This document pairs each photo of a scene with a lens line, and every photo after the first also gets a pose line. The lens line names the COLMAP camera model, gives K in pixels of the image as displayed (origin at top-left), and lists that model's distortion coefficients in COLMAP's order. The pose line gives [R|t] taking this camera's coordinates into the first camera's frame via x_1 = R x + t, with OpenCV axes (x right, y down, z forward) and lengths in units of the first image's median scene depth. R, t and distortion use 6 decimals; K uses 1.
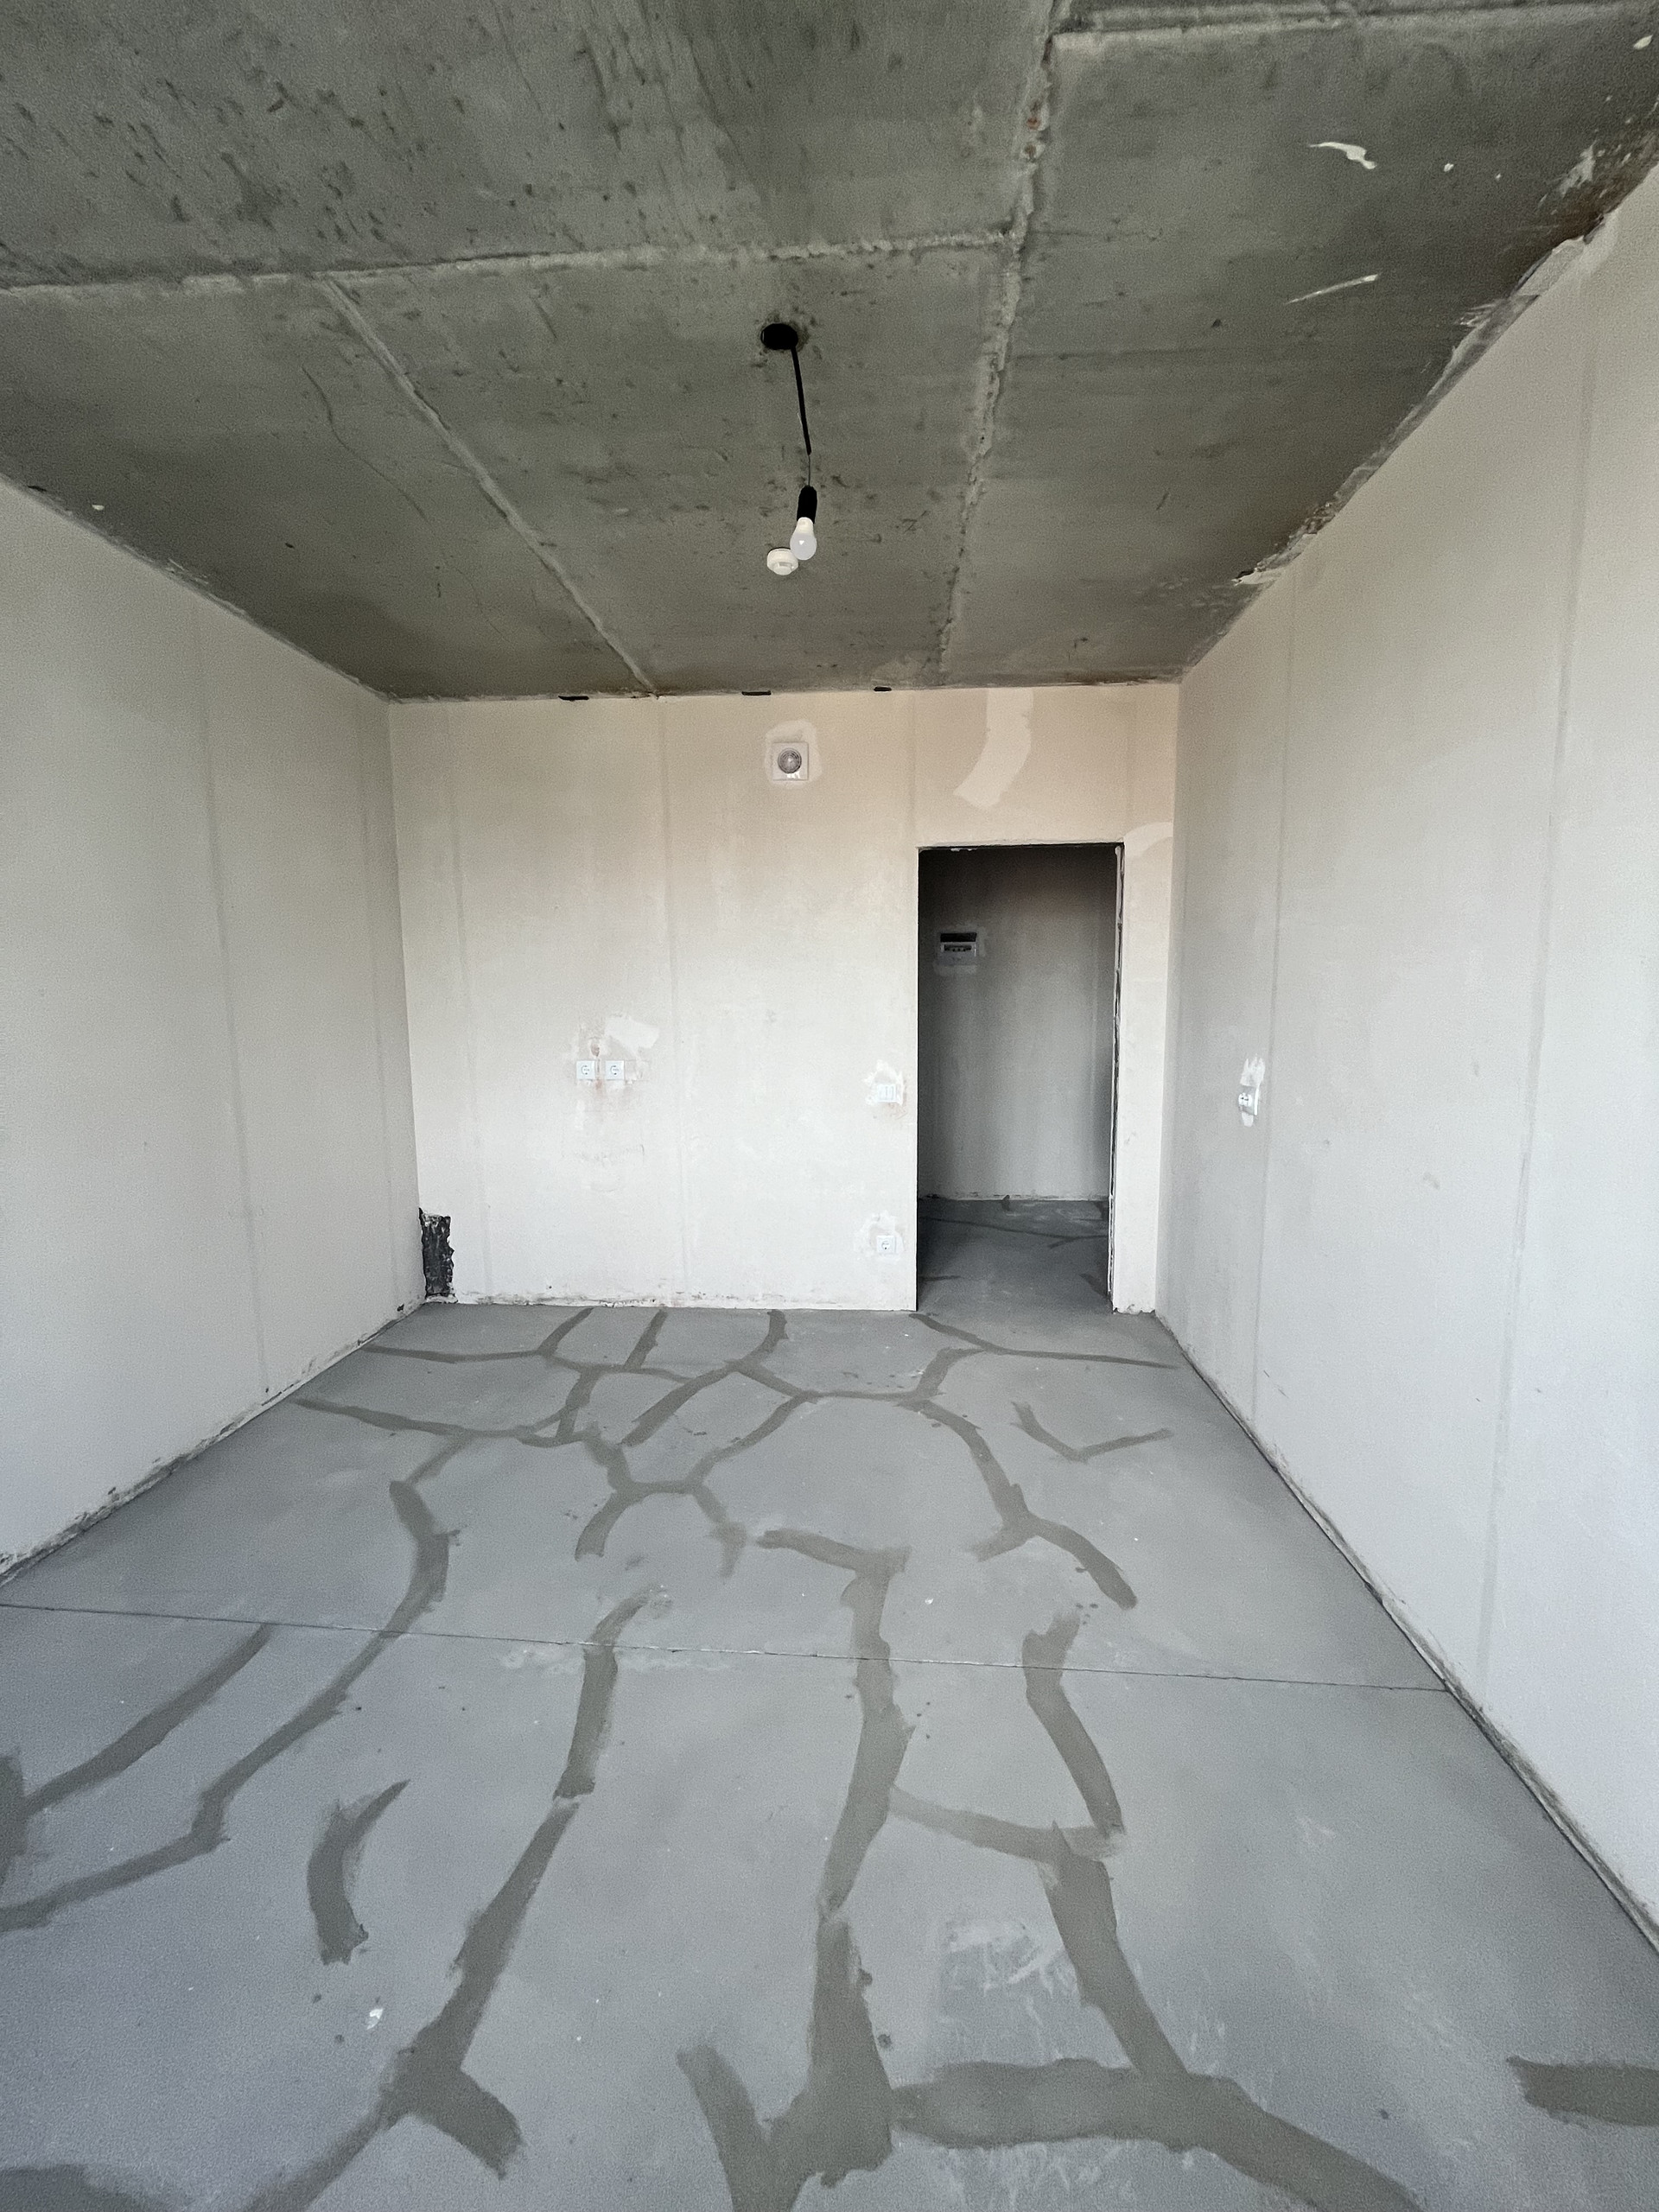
lens RADIAL K [[900.4, 0, 831.9], [0, 900.4, 1102.3], [0, 0, 1]] dist [-0.002044, -0.000098]
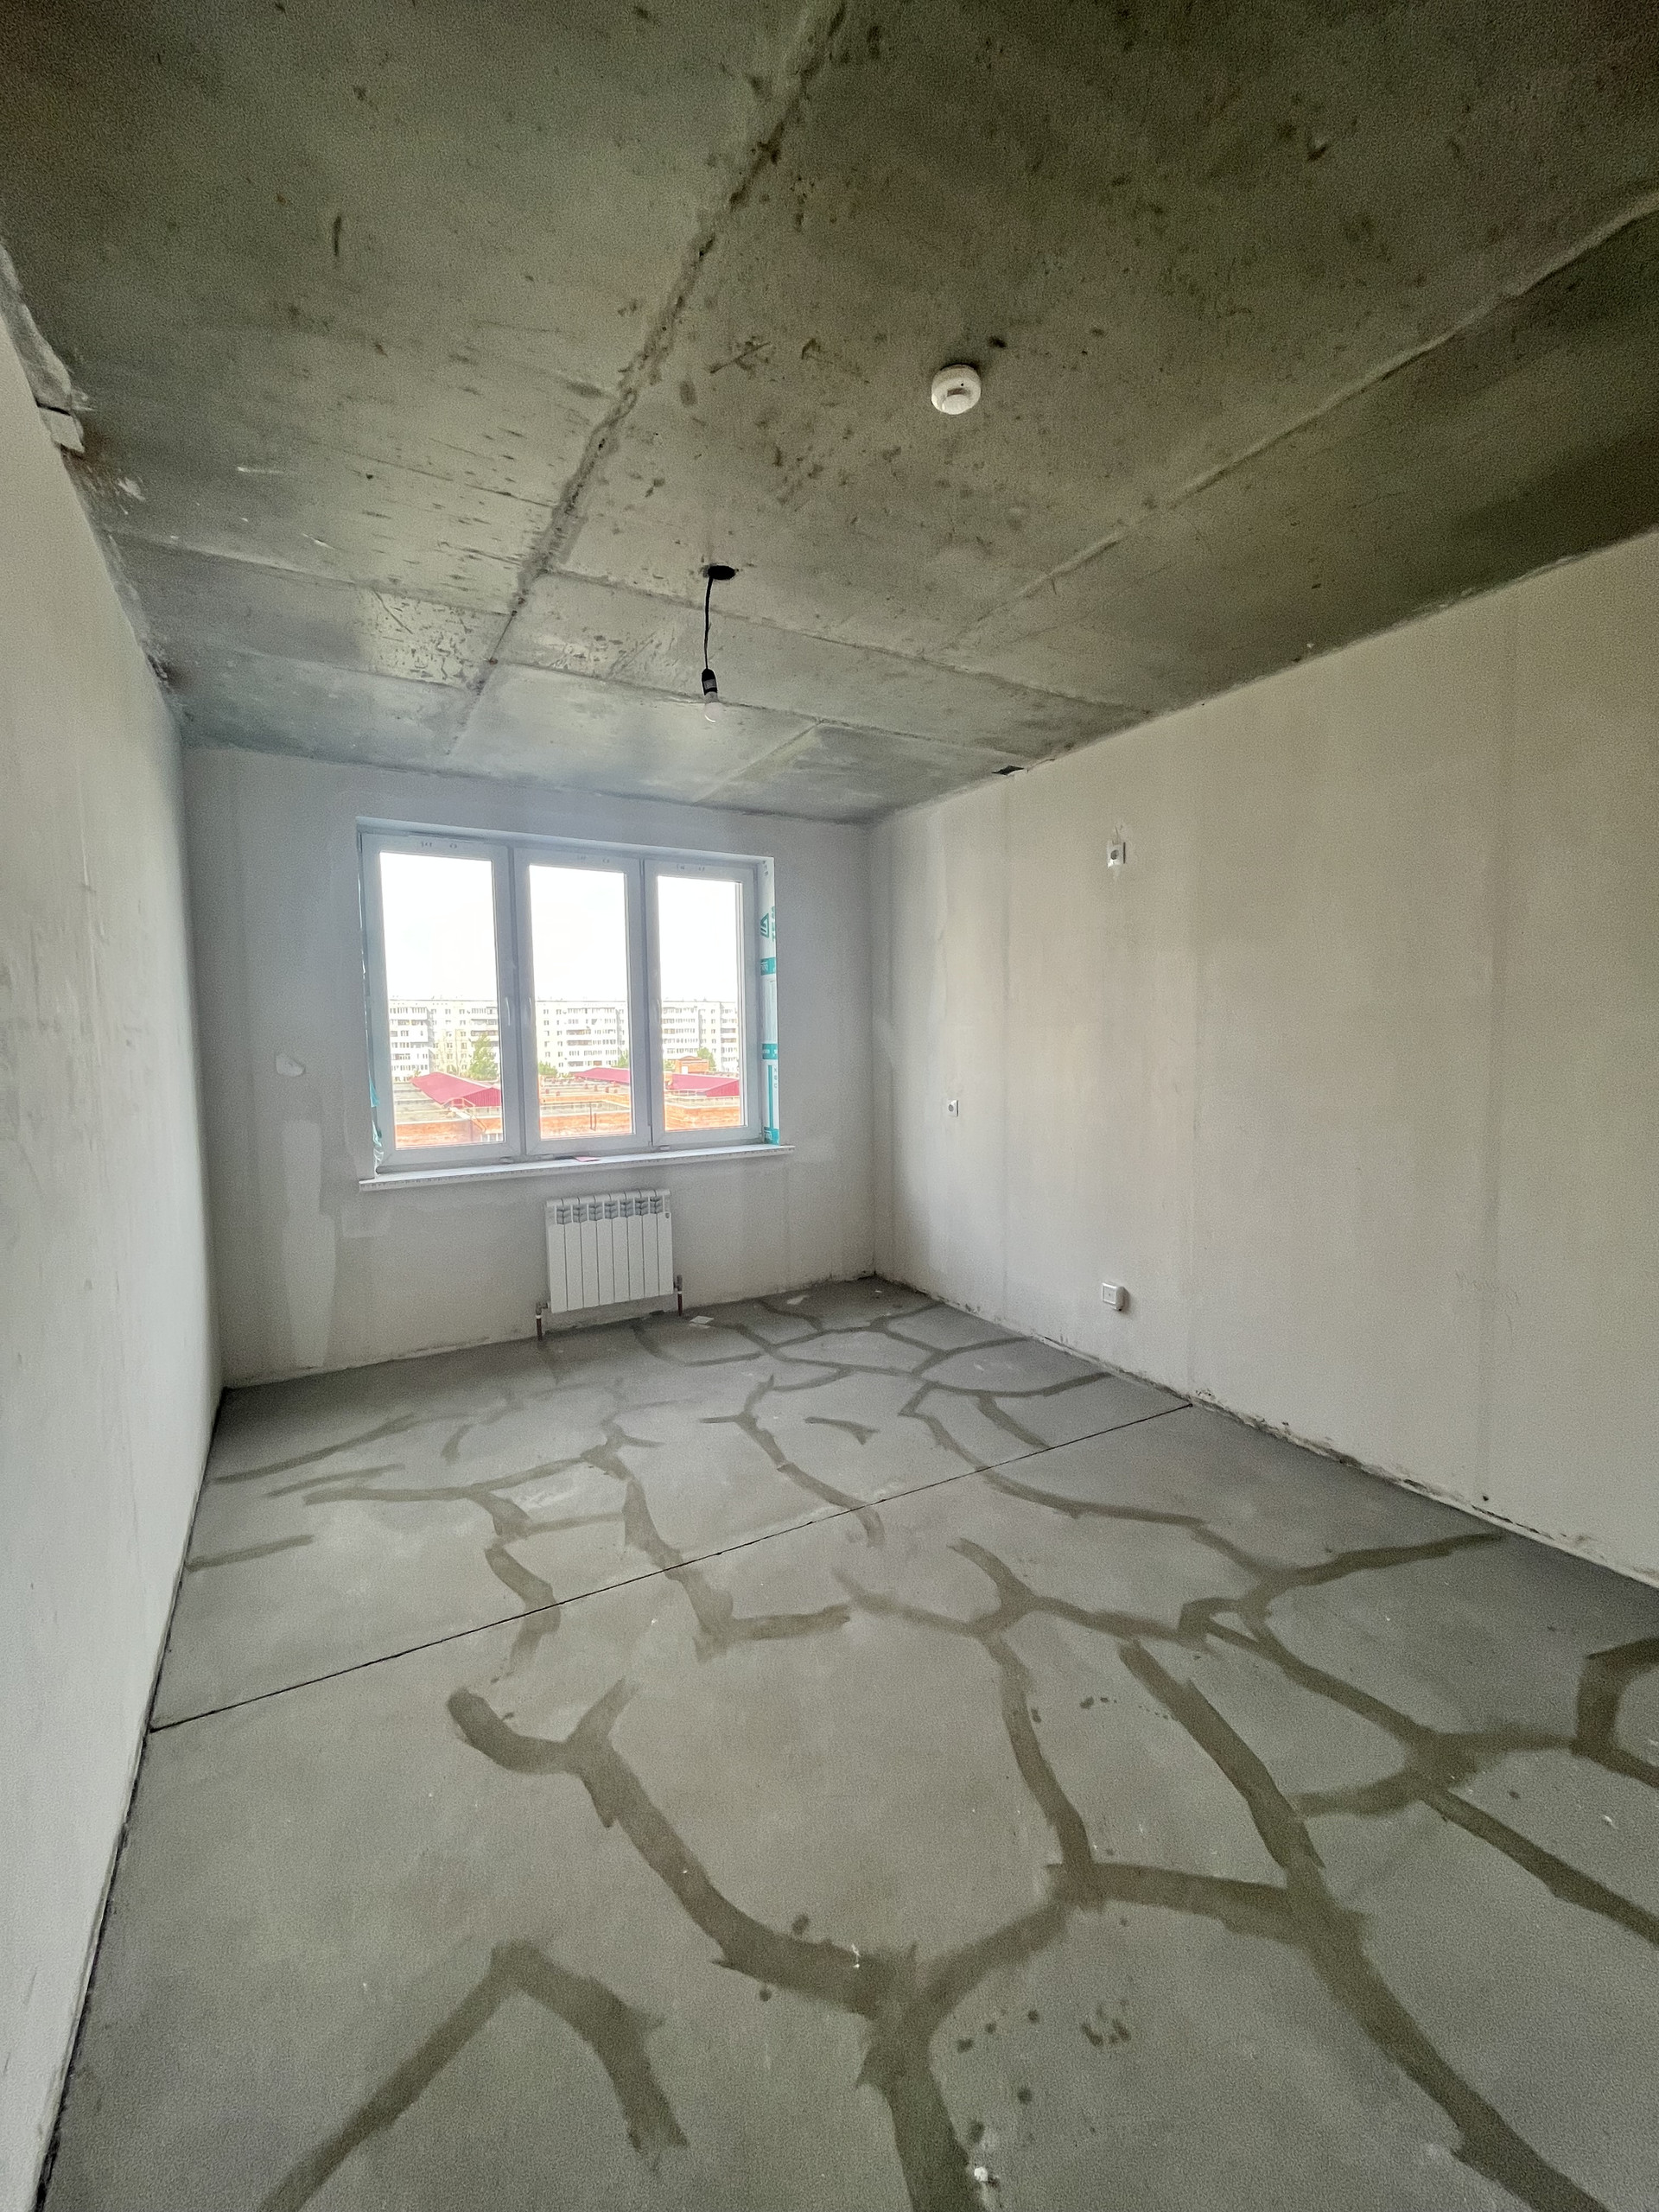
lens RADIAL K [[900.4, 0, 831.9], [0, 900.4, 1102.3], [0, 0, 1]] dist [-0.002044, -0.000098]
pose [[-0.824557, 0.061020, -0.562478, 0.393269], [-0.047902, 0.983068, 0.176868, -0.197243], [0.563747, 0.172781, -0.807673, 1.482276]]
